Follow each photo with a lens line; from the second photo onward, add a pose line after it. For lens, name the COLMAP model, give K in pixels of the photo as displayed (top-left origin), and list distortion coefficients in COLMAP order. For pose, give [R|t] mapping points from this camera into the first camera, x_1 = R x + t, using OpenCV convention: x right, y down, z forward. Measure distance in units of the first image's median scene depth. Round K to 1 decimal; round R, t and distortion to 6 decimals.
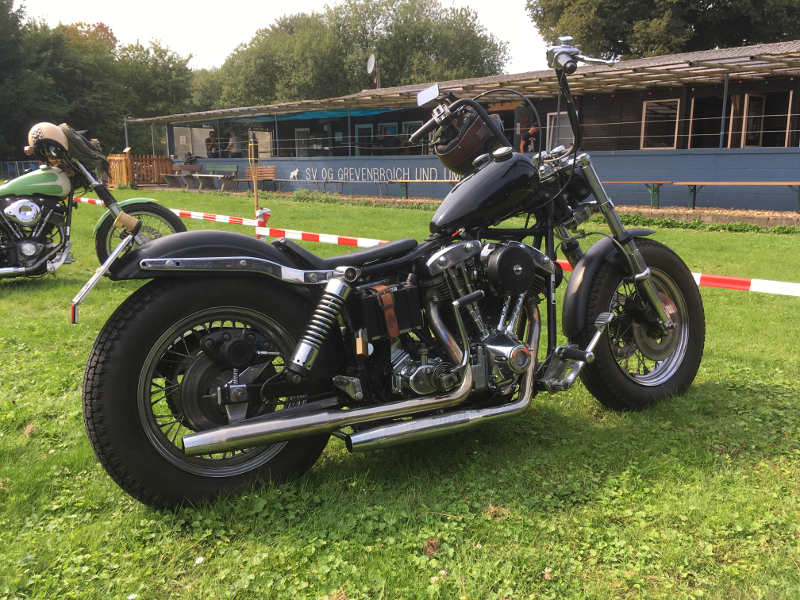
lens RADIAL K [[681.5, 0, 398.2], [0, 681.5, 300.7], [0, 0, 1]] dist [0.090173, -0.129246]
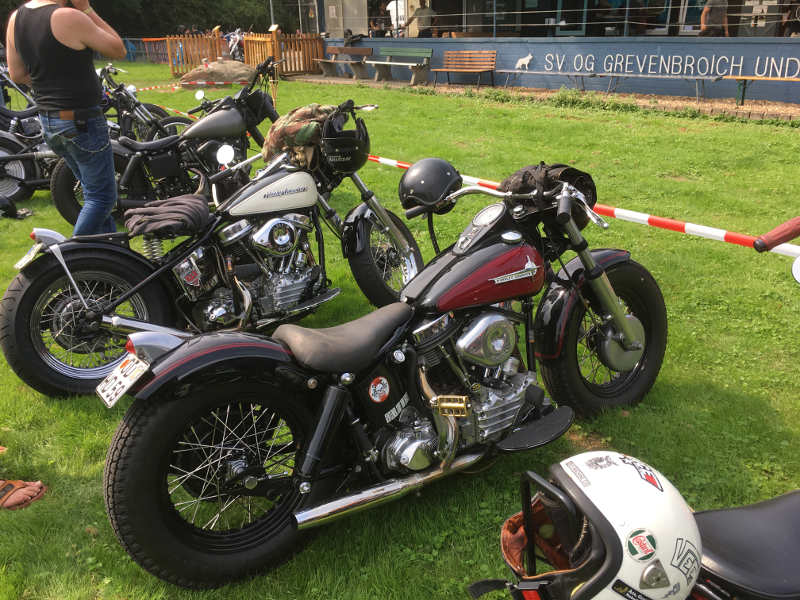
lens RADIAL K [[681.5, 0, 398.2], [0, 681.5, 300.7], [0, 0, 1]] dist [0.090173, -0.129246]
pose [[0.998507, 0.003803, -0.054498, -0.148892], [0.006650, 0.981694, 0.190349, -0.044837], [0.054224, -0.190428, 0.980203, 0.128343]]
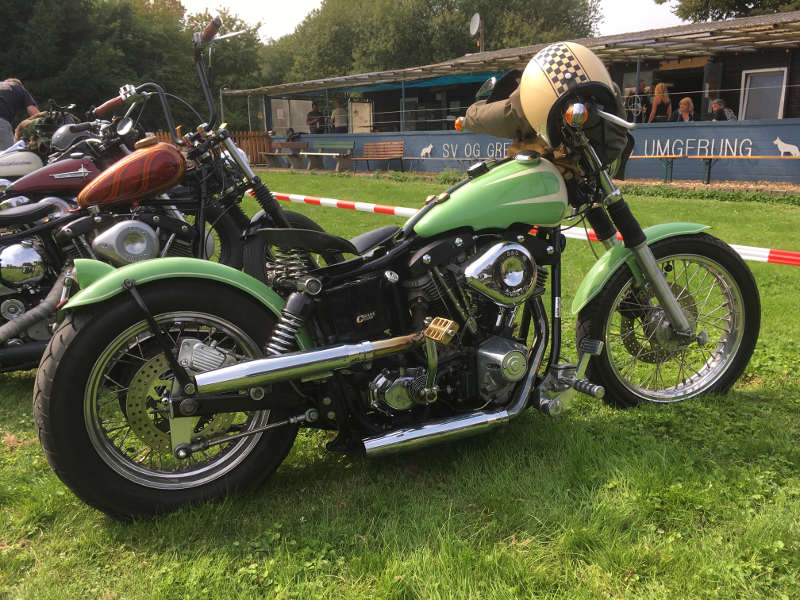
lens RADIAL K [[681.5, 0, 398.2], [0, 681.5, 300.7], [0, 0, 1]] dist [0.090173, -0.129246]
pose [[0.998171, 0.001624, -0.060428, -0.082015], [0.000558, 0.999349, 0.036073, -0.018210], [0.060447, -0.036041, 0.997521, 0.087675]]
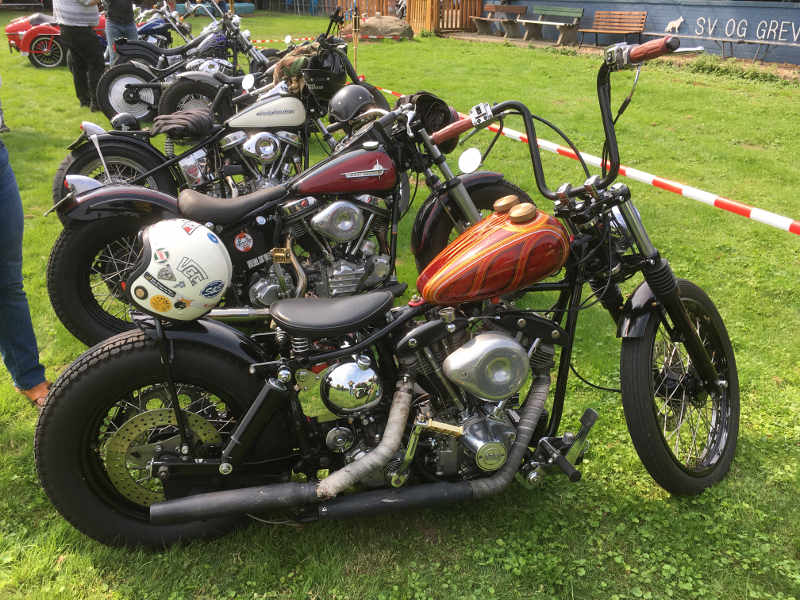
lens RADIAL K [[681.5, 0, 398.2], [0, 681.5, 300.7], [0, 0, 1]] dist [0.090173, -0.129246]
pose [[0.949117, 0.132986, -0.285467, -0.109428], [-0.061669, 0.967400, 0.245632, -0.040437], [0.308826, -0.215529, 0.926377, 0.111567]]
